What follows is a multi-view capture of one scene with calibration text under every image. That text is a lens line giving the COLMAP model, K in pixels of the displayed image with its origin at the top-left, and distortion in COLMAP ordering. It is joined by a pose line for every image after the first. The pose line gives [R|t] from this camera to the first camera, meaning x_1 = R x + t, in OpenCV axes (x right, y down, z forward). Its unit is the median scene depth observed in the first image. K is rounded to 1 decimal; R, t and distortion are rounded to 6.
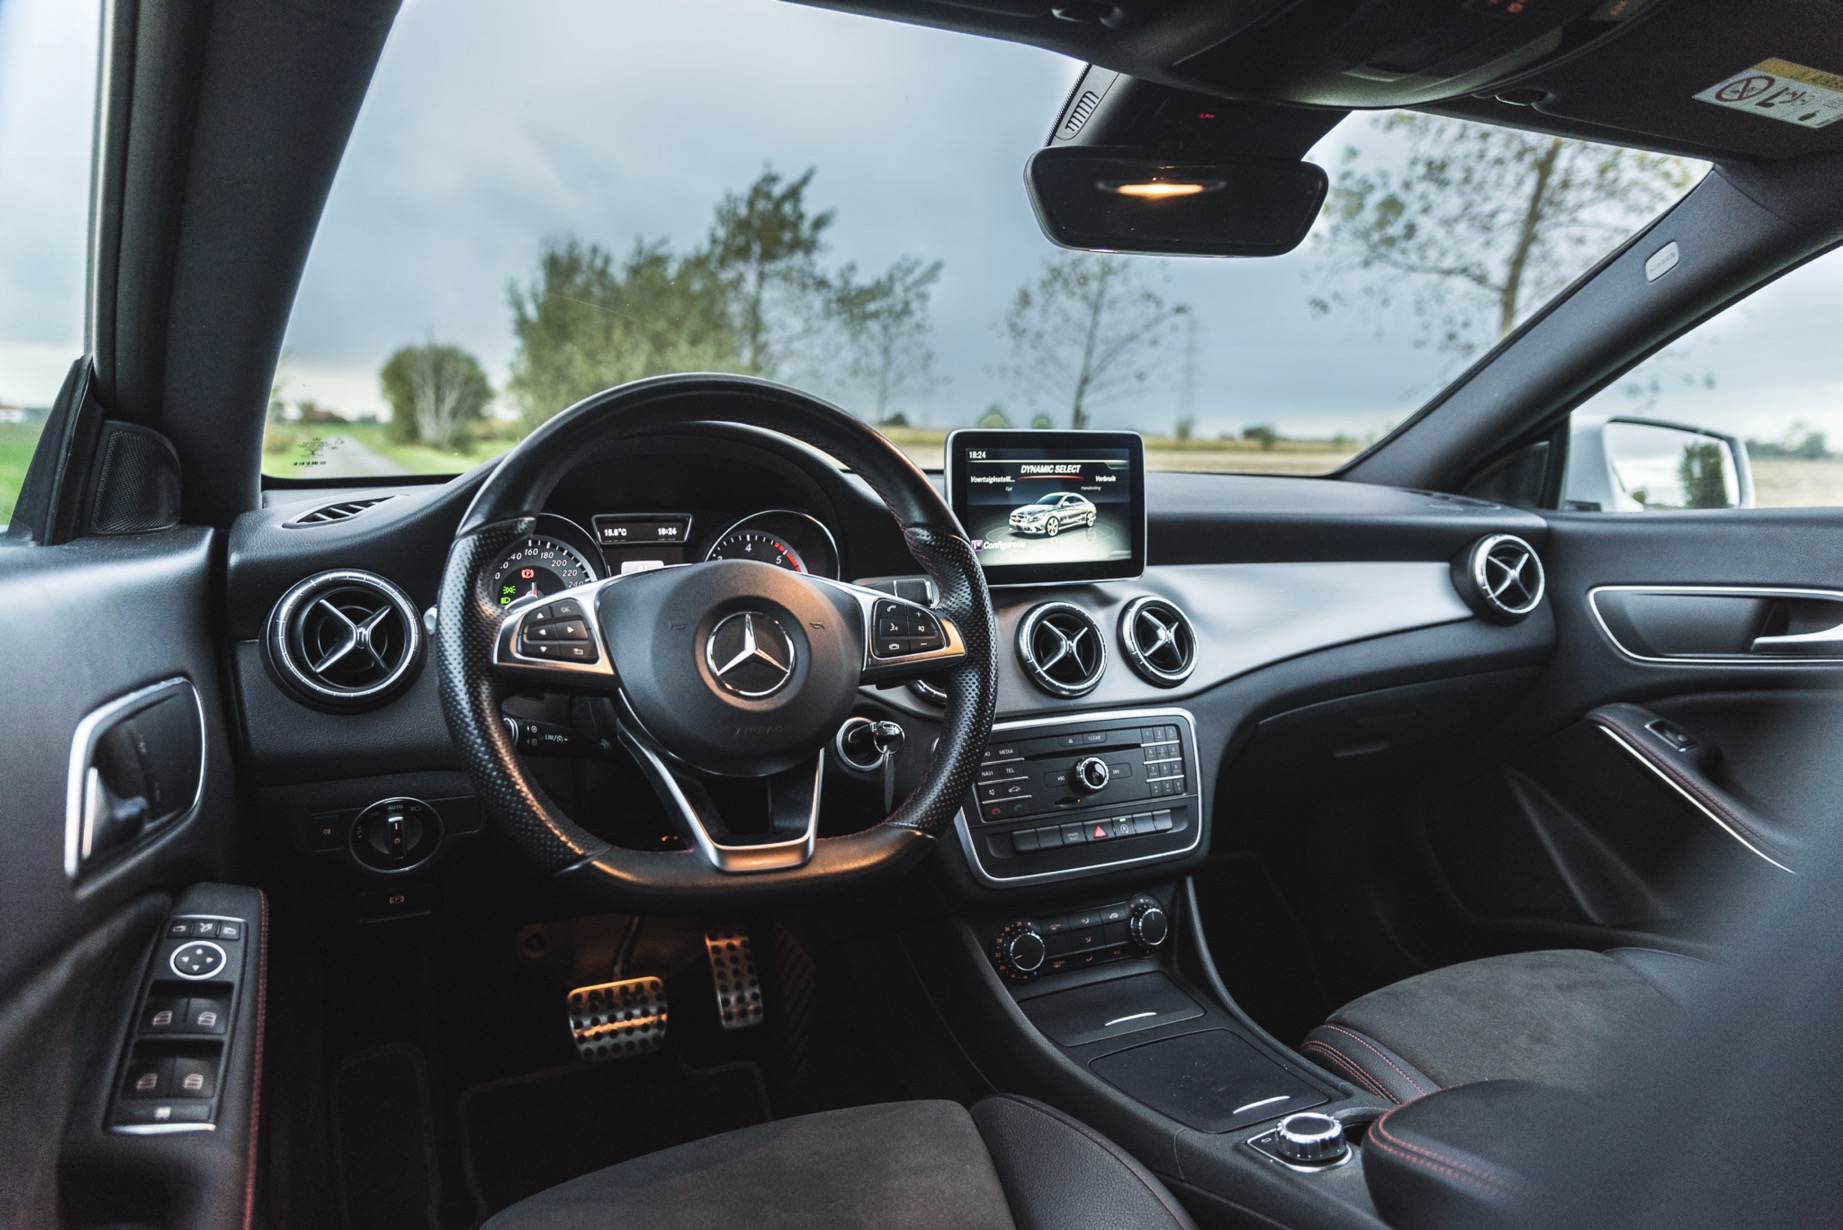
lens RADIAL K [[1226.3, 0, 911.4], [0, 1226.3, 631.6], [0, 0, 1]] dist [-0.004232, 0.002338]
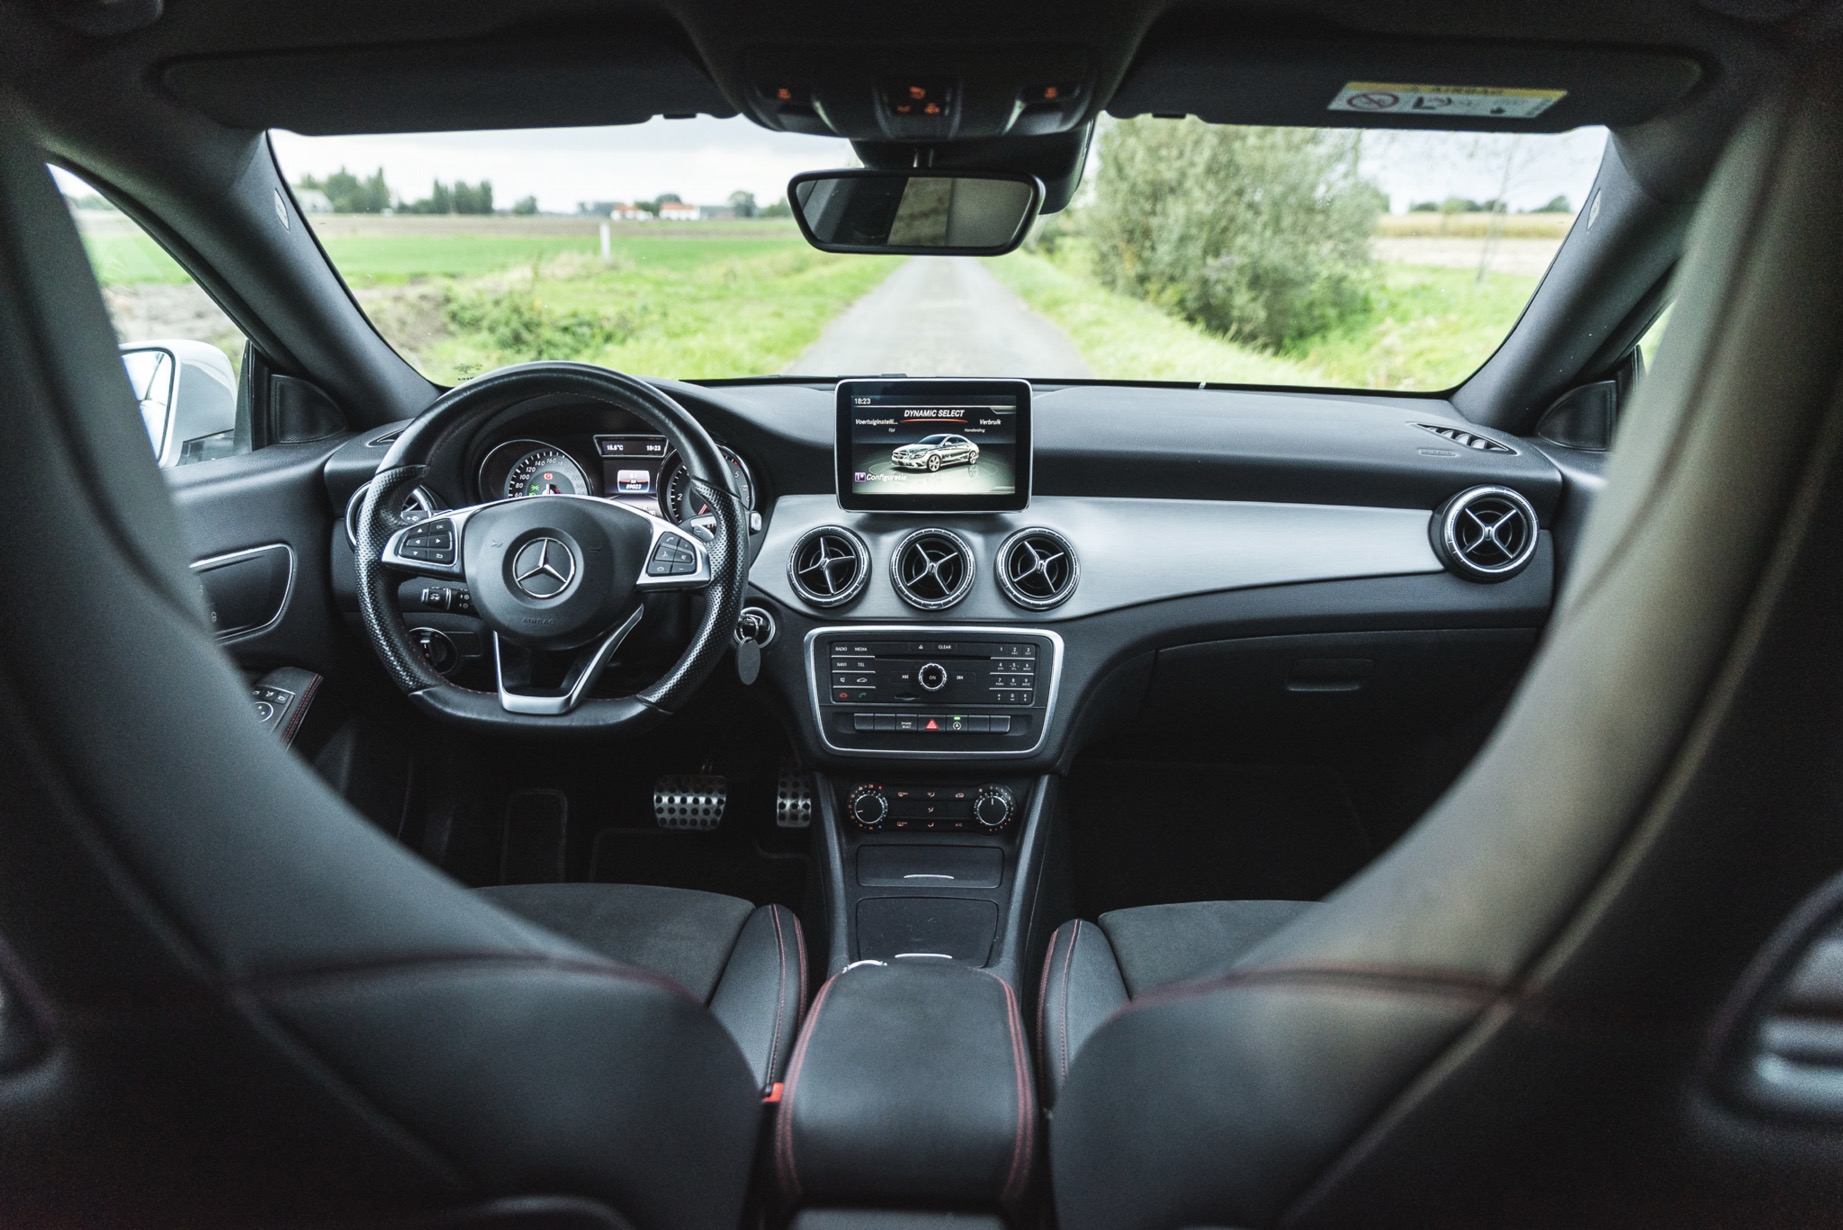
lens RADIAL K [[1226.3, 0, 860.1], [0, 1226.3, 625.8], [0, 0, 1]] dist [-0.004232, 0.002338]
pose [[0.887469, 0.128862, -0.442485, 0.587470], [-0.061351, 0.984602, 0.163692, -0.119771], [0.456765, -0.118124, 0.881710, -0.075744]]
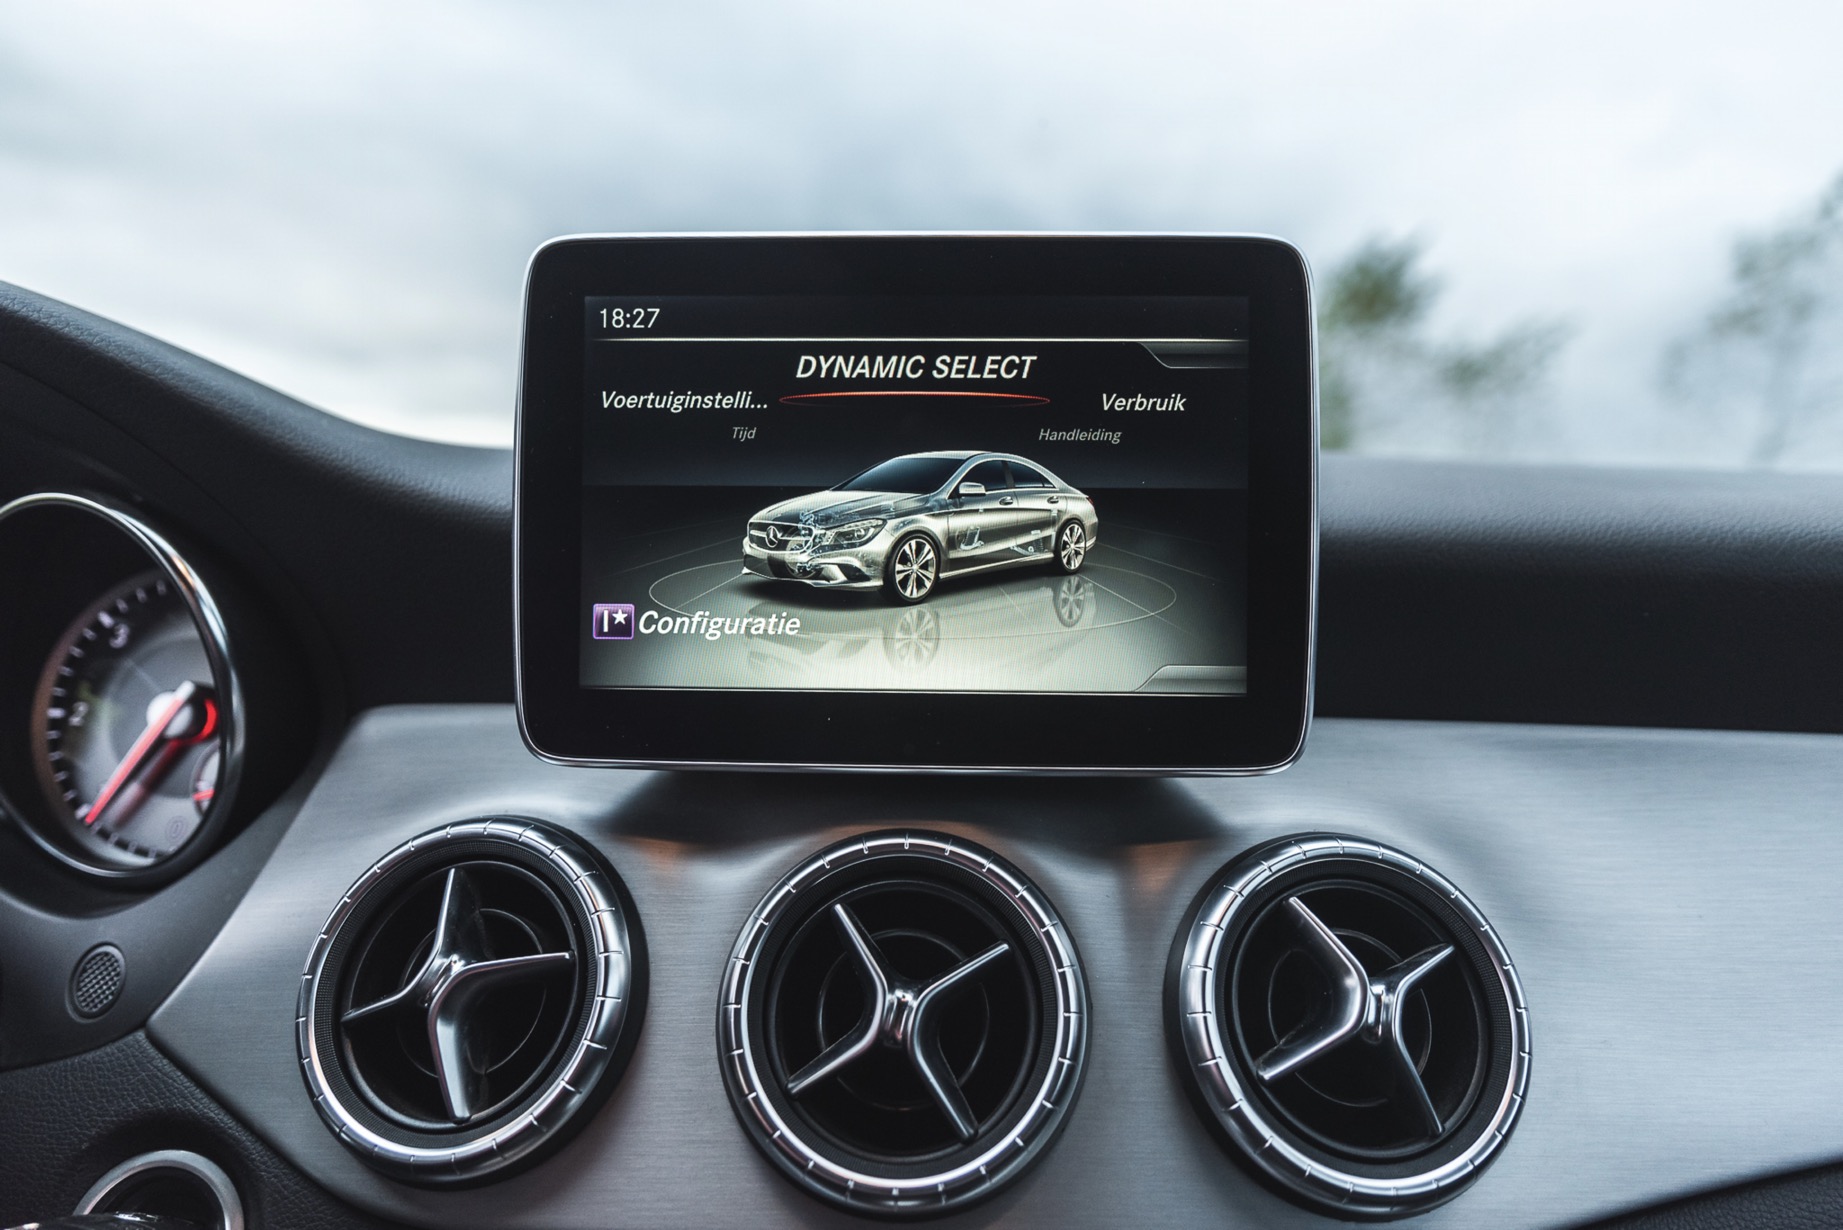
lens RADIAL K [[1226.3, 0, 919.1], [0, 1226.3, 640.9], [0, 0, 1]] dist [-0.004232, 0.002338]
pose [[0.884579, 0.041534, -0.464537, 0.249070], [-0.075882, 0.995572, -0.055483, -0.053085], [0.460175, 0.084329, 0.883814, 0.750586]]
